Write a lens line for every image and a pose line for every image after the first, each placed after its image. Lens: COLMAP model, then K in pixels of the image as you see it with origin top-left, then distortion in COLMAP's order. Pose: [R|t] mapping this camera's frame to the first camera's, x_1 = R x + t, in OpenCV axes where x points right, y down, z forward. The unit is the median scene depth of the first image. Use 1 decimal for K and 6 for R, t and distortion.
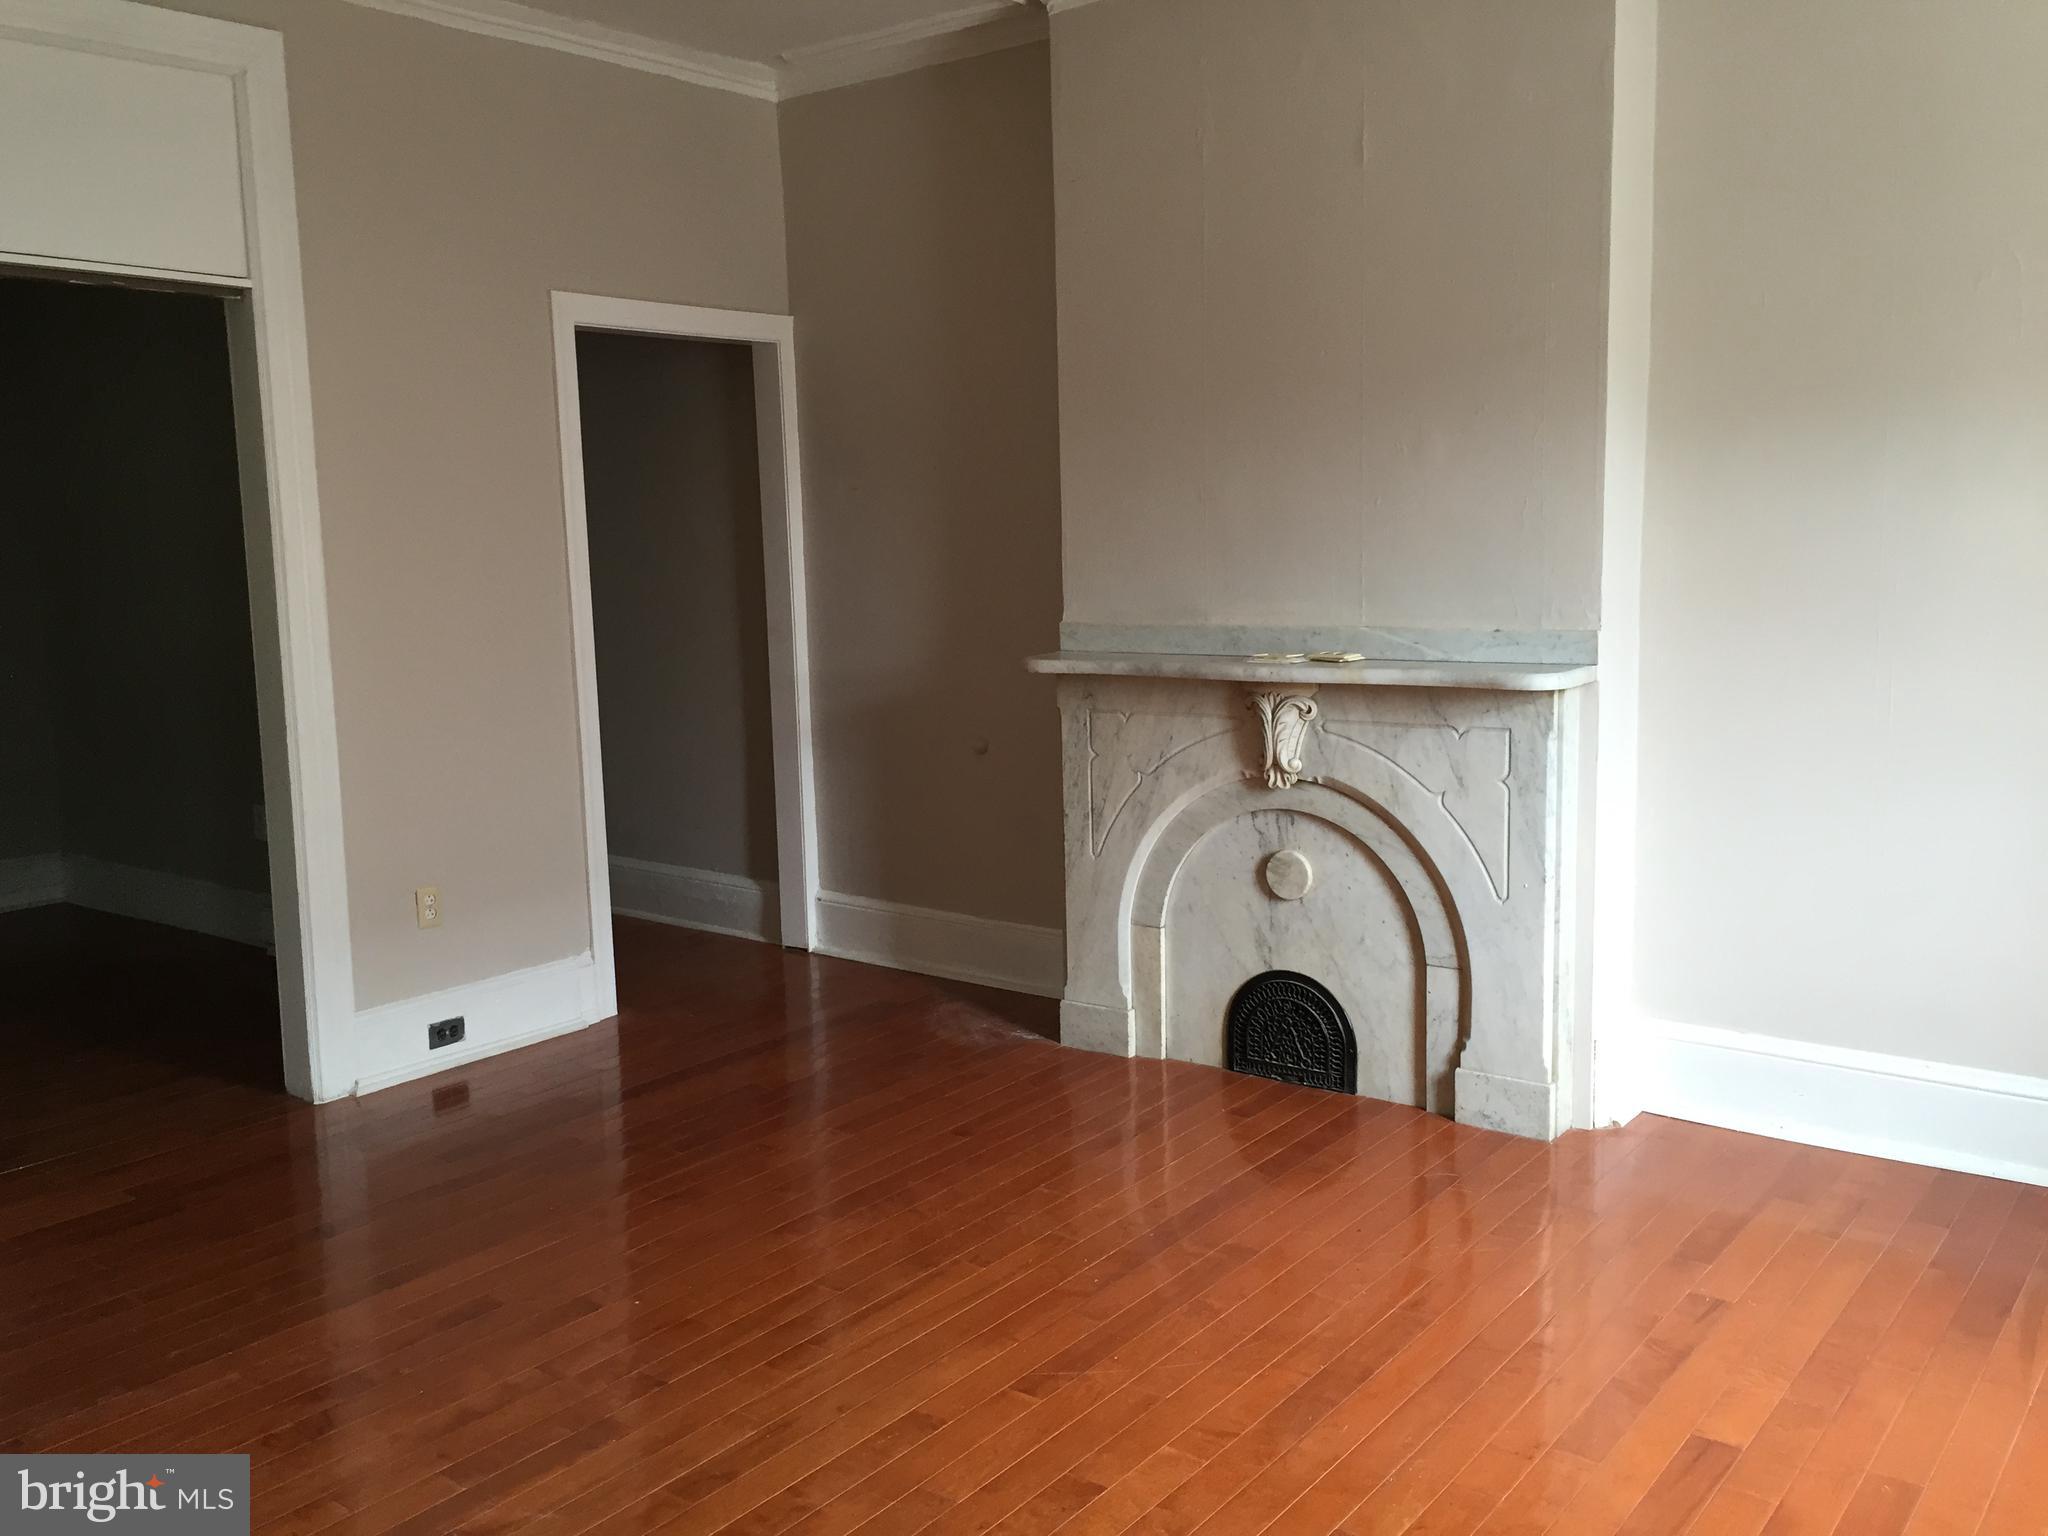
lens RADIAL K [[1773.0, 0, 1035.8], [0, 1773.0, 764.3], [0, 0, 1]] dist [0.076221, -0.081330]
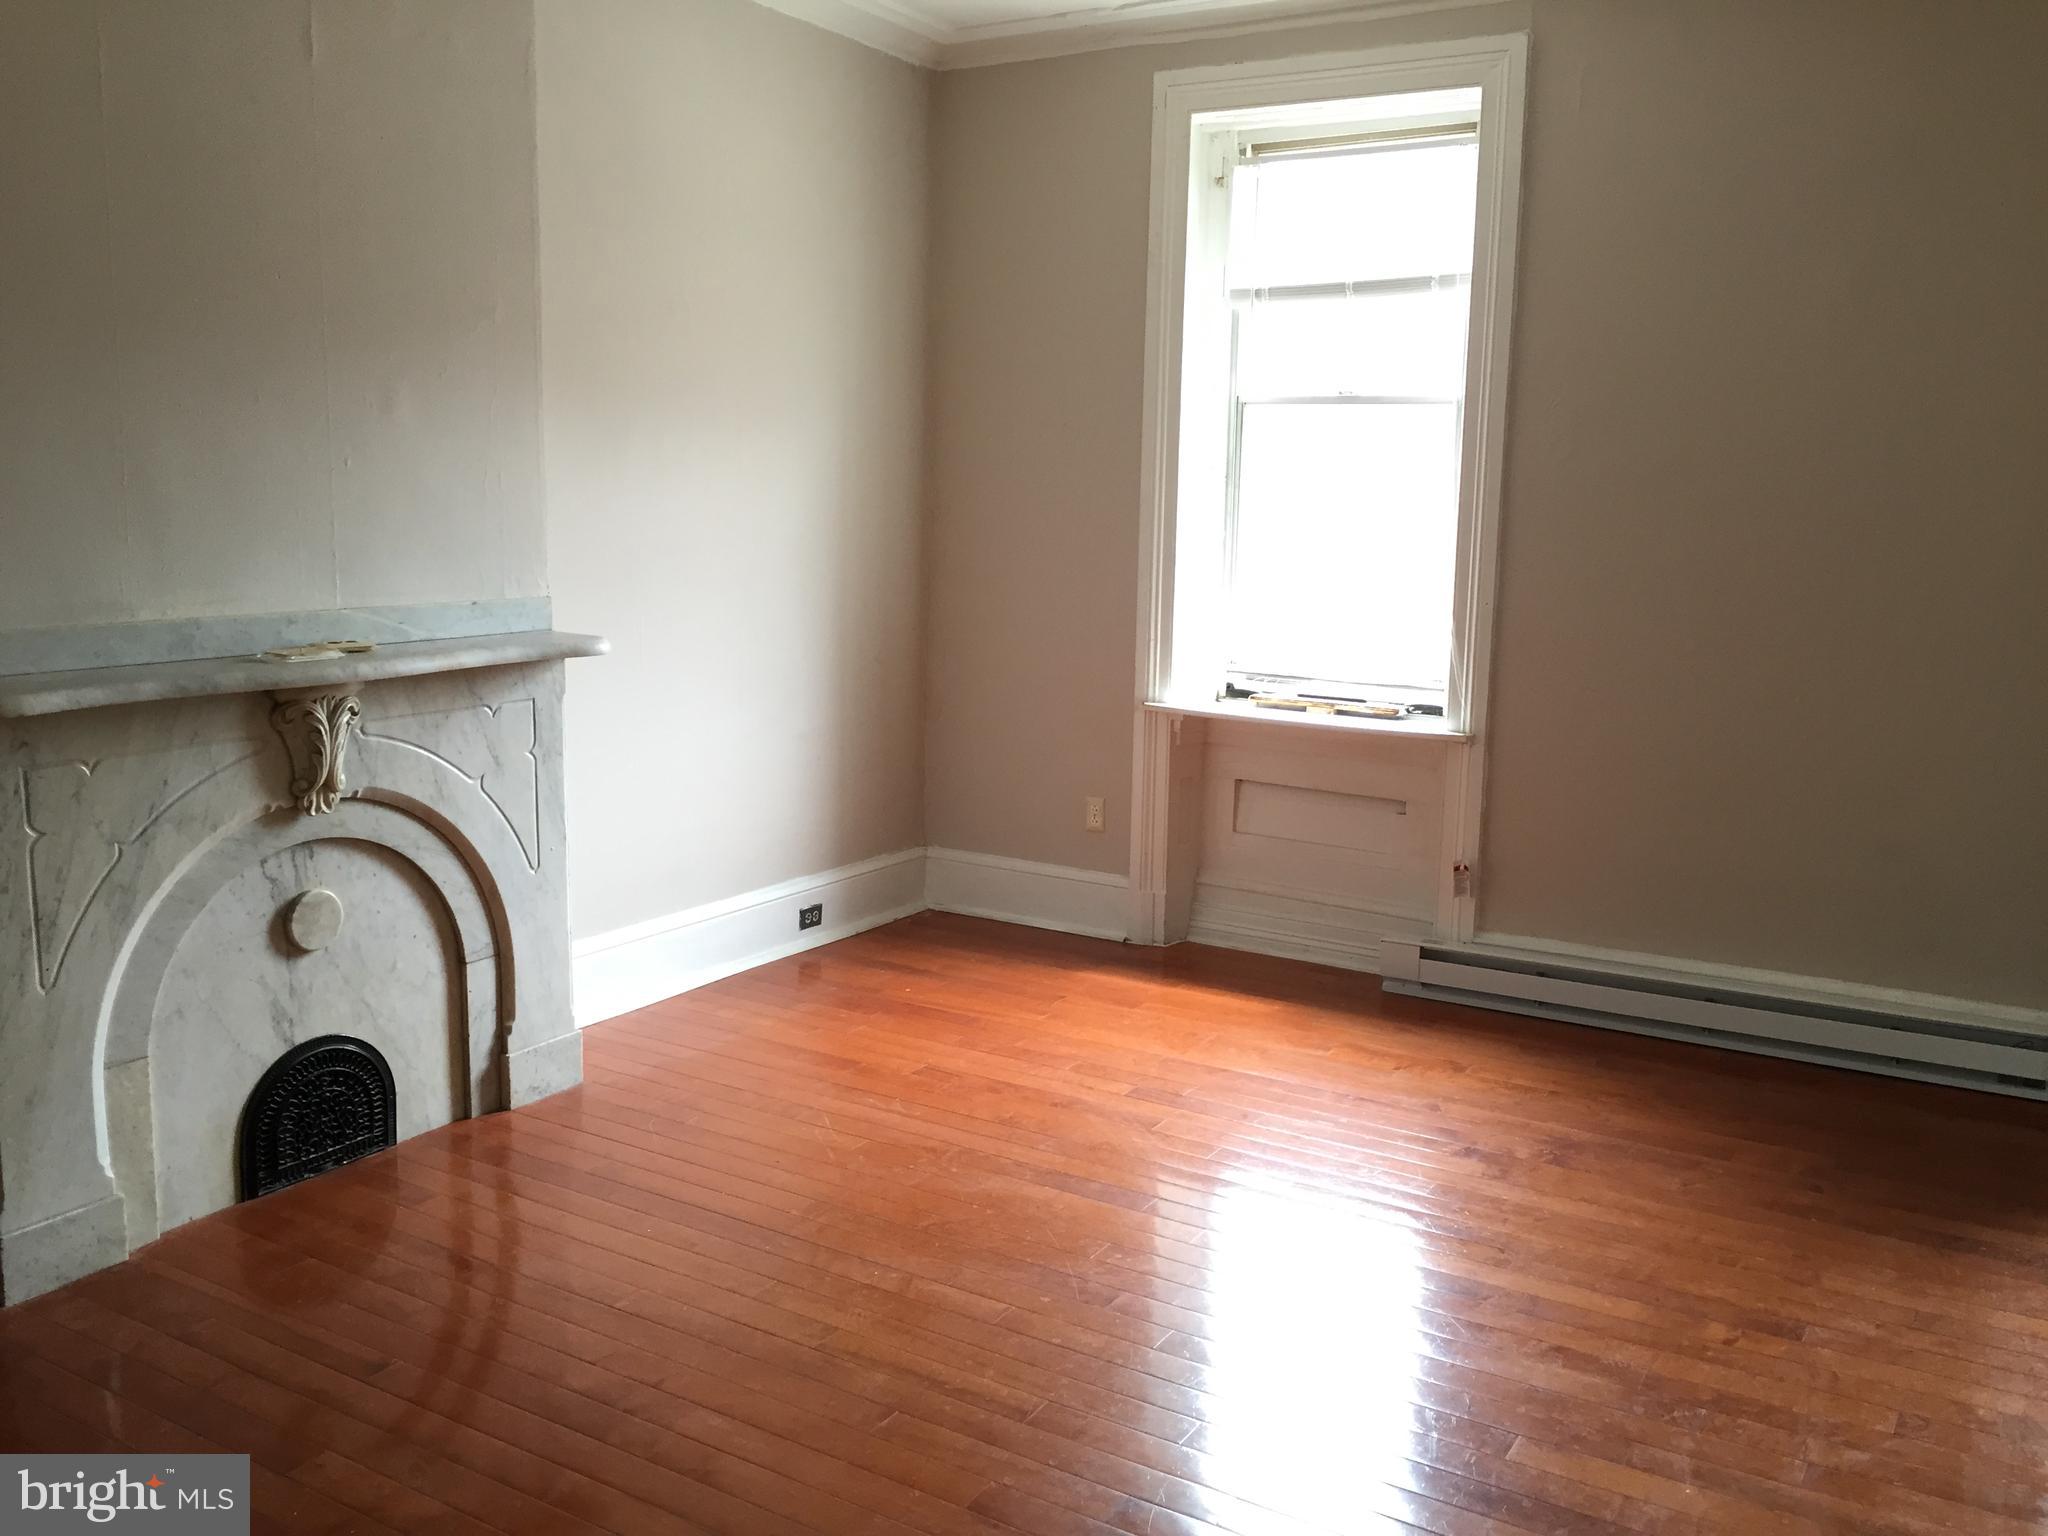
lens RADIAL K [[1773.0, 0, 1035.8], [0, 1773.0, 764.3], [0, 0, 1]] dist [0.076221, -0.081330]
pose [[-0.112760, -0.136853, 0.984153, -0.706421], [0.118133, 0.981598, 0.150033, -0.093577], [-0.986575, 0.133179, -0.094519, 0.759886]]
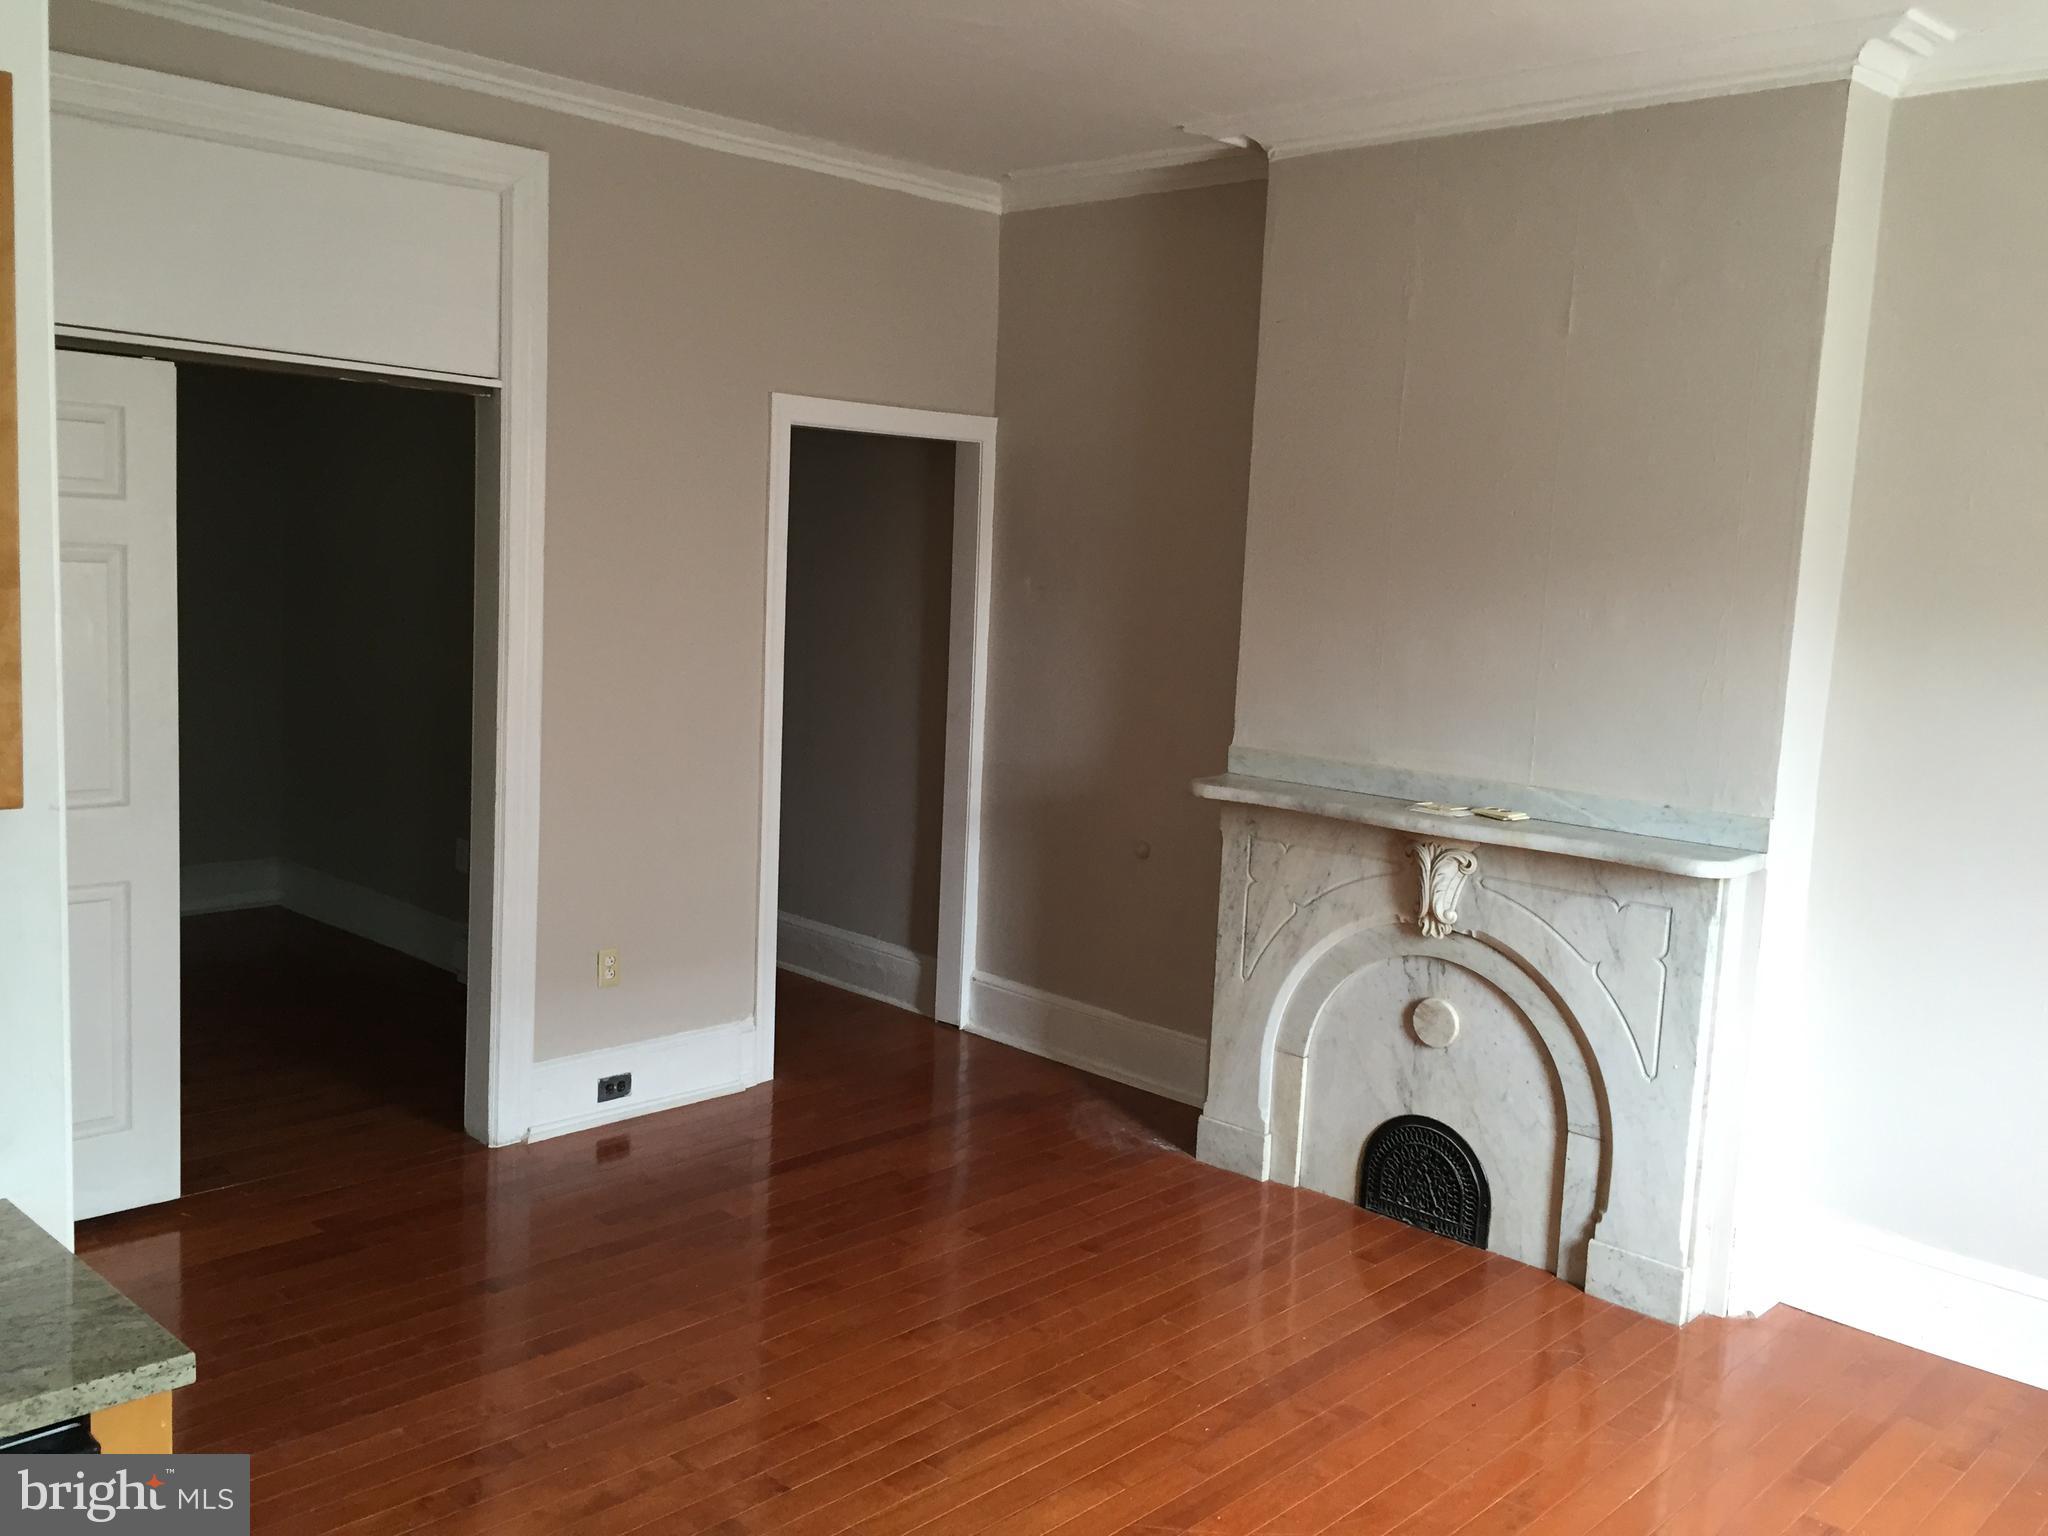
lens RADIAL K [[1773.0, 0, 1035.8], [0, 1773.0, 764.3], [0, 0, 1]] dist [0.076221, -0.081330]
pose [[0.991909, 0.083346, -0.095759, 0.002113], [-0.084548, 0.996383, -0.008552, -0.057182], [0.094699, 0.016579, 0.995368, -0.029529]]
